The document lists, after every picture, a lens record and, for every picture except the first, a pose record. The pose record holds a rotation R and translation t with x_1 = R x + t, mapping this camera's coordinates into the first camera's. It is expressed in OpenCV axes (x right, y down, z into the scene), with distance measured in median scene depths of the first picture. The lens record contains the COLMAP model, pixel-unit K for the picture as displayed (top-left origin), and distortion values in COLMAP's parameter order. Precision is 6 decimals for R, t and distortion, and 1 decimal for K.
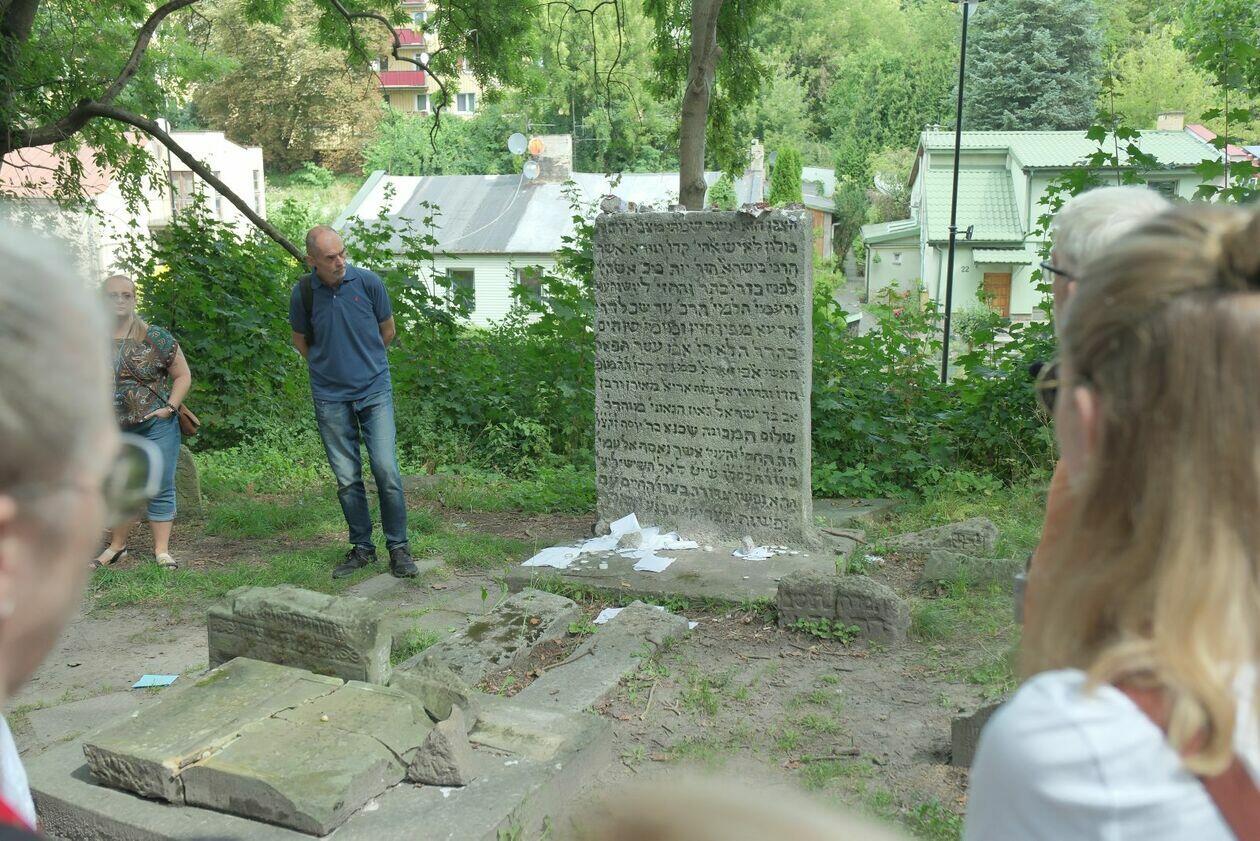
lens RADIAL K [[1220.7, 0, 630.6], [0, 1220.7, 420.6], [0, 0, 1]] dist [0.004032, 0.000000]
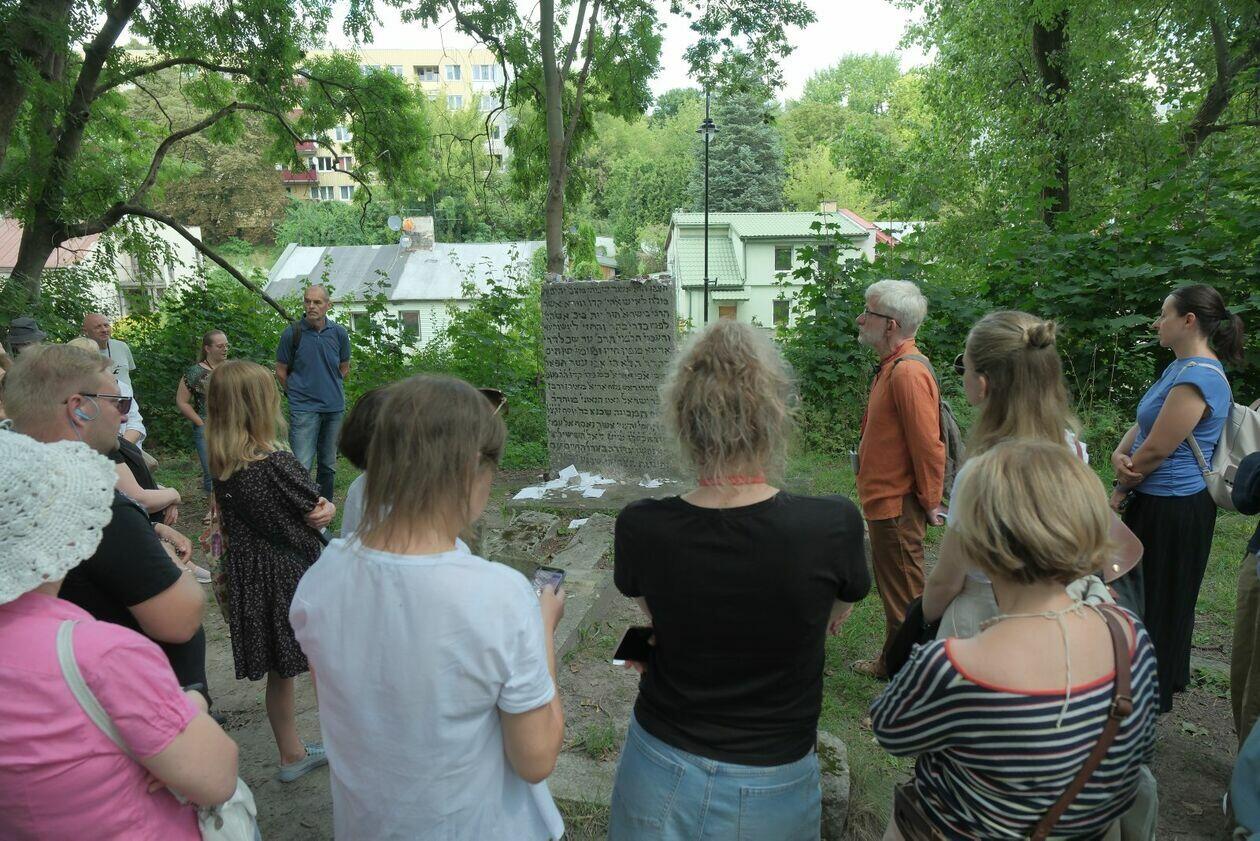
lens RADIAL K [[853.0, 0, 624.8], [0, 853.0, 410.3], [0, 0, 1]] dist [-0.021313, 0.004856]
pose [[0.983014, -0.045362, 0.177836, -0.072647], [0.045726, 0.998952, 0.002050, 0.002089], [-0.177743, 0.006117, 0.984058, -0.079397]]
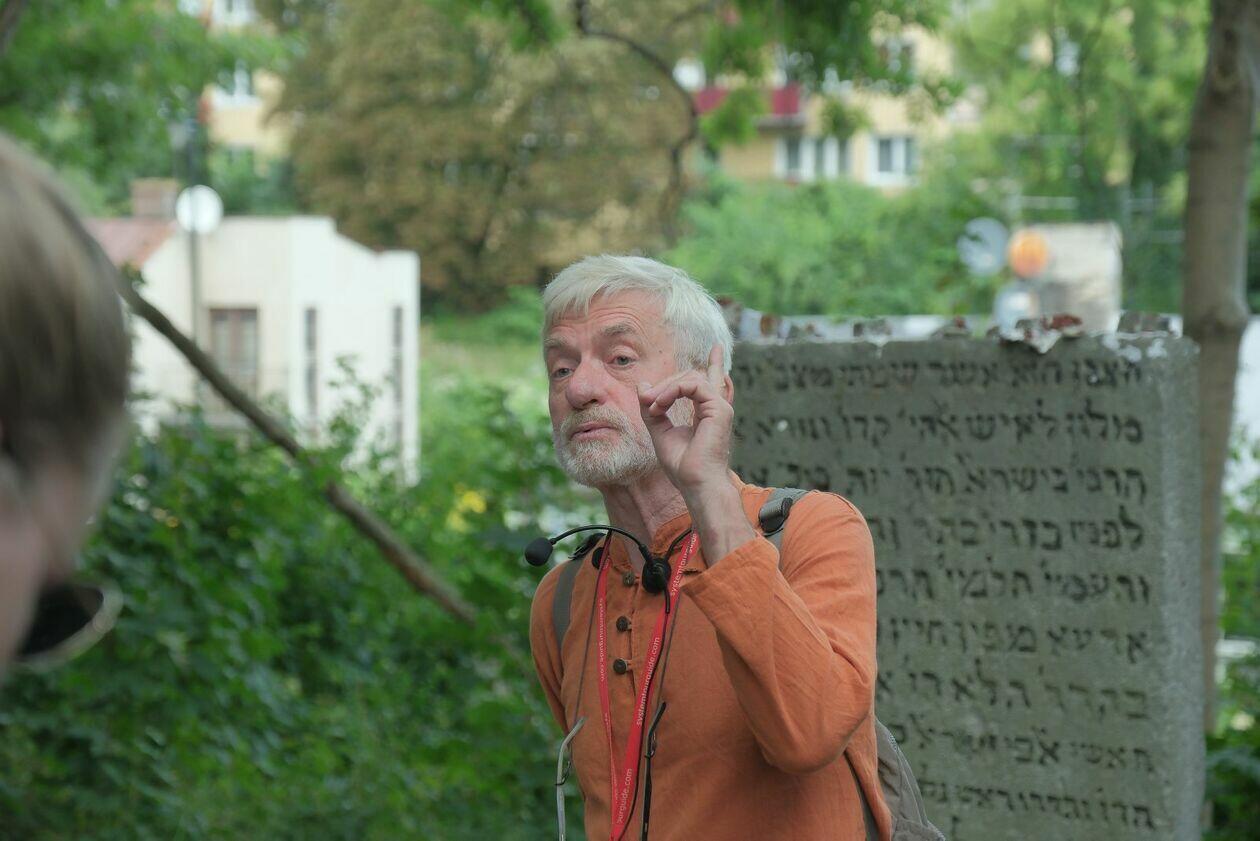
lens RADIAL K [[2952.4, 0, 554.1], [0, 2952.4, 398.0], [0, 0, 1]] dist [0.108686, 0.000000]
pose [[0.967829, 0.016974, -0.251036, 0.098884], [-0.060346, 0.984260, -0.166102, 0.008516], [0.244265, 0.175908, 0.953620, 0.027362]]
